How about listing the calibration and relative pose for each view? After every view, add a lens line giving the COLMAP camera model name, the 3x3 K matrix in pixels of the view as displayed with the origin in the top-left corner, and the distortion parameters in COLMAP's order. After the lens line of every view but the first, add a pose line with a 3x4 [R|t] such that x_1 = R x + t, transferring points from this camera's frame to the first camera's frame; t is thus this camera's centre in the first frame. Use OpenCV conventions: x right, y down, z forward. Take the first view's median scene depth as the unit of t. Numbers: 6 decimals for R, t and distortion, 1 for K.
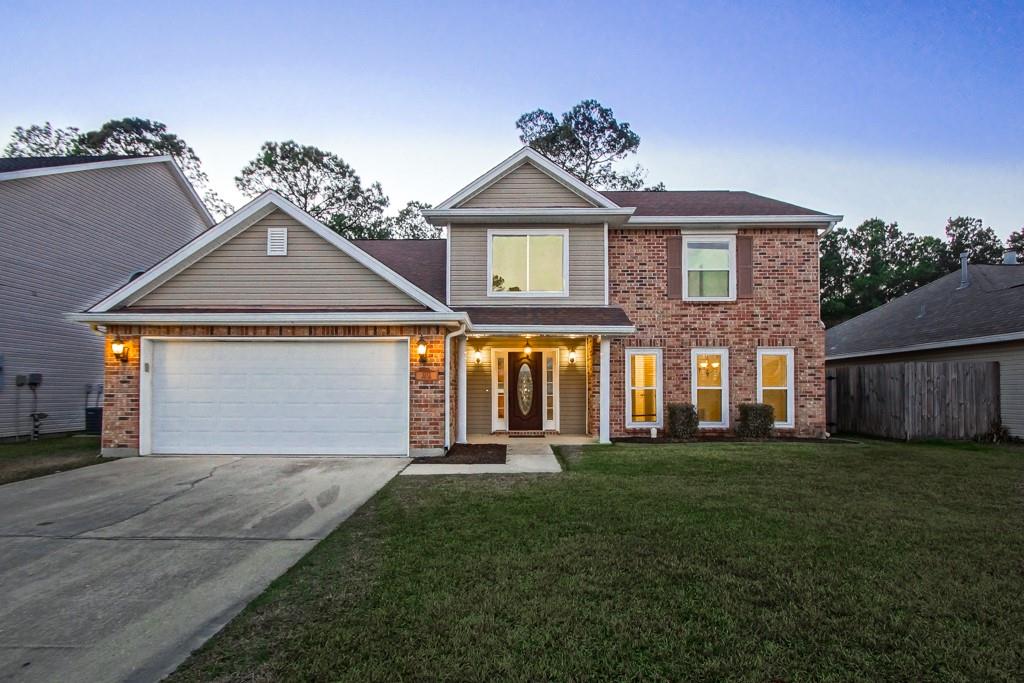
lens RADIAL K [[441.9, 0, 497.4], [0, 441.9, 388.2], [0, 0, 1]] dist [0.002380, 0.000114]
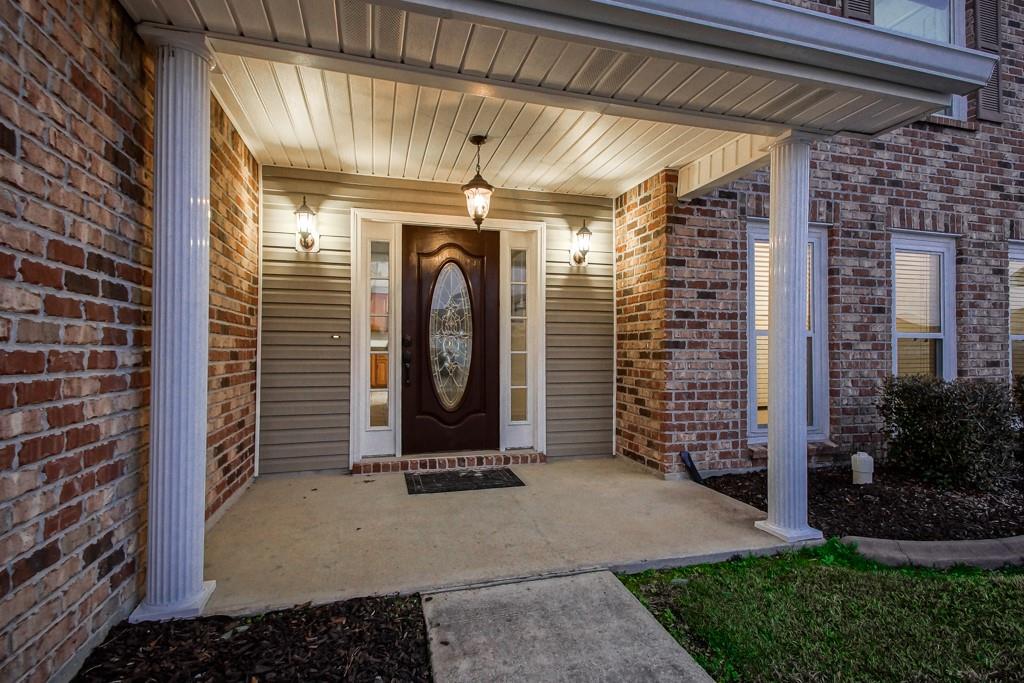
lens RADIAL K [[465.3, 0, 499.6], [0, 465.3, 344.7], [0, 0, 1]] dist [0.002455, -0.000650]
pose [[0.960742, 0.006873, 0.277359, -0.002983], [-0.007684, 0.999969, 0.001836, 0.009979], [-0.277338, -0.003895, 0.960765, 0.704177]]
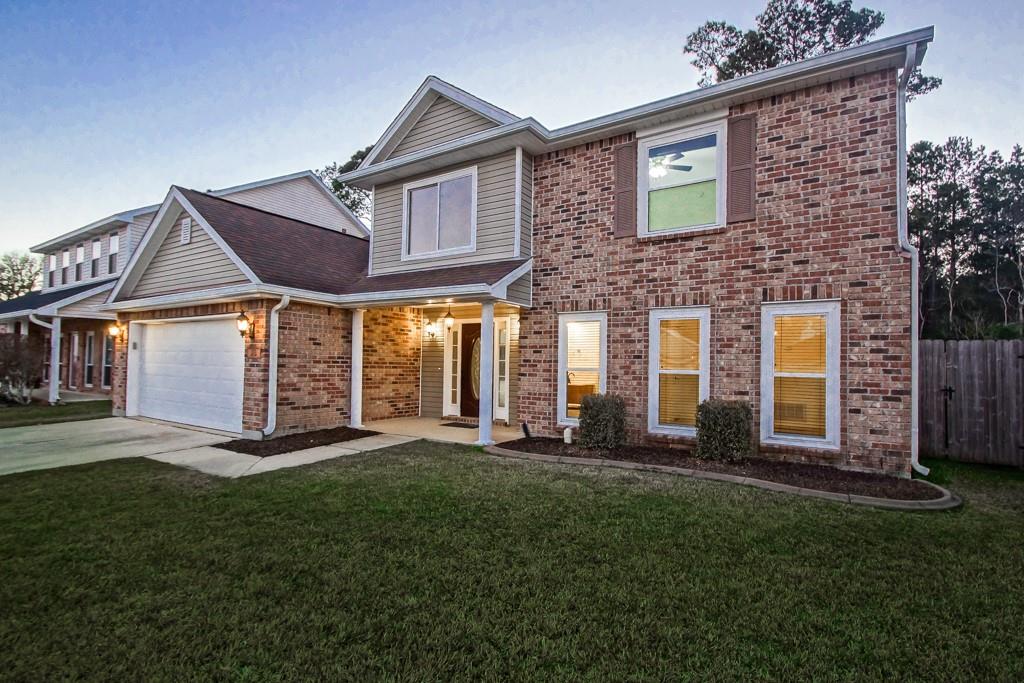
lens RADIAL K [[452.8, 0, 512.3], [0, 452.8, 356.9], [0, 0, 1]] dist [-0.000264, -0.000015]
pose [[0.867722, 0.006242, -0.497010, 0.597190], [-0.012104, 0.999890, -0.008575, -0.013756], [0.496902, 0.013457, 0.867703, 0.327924]]
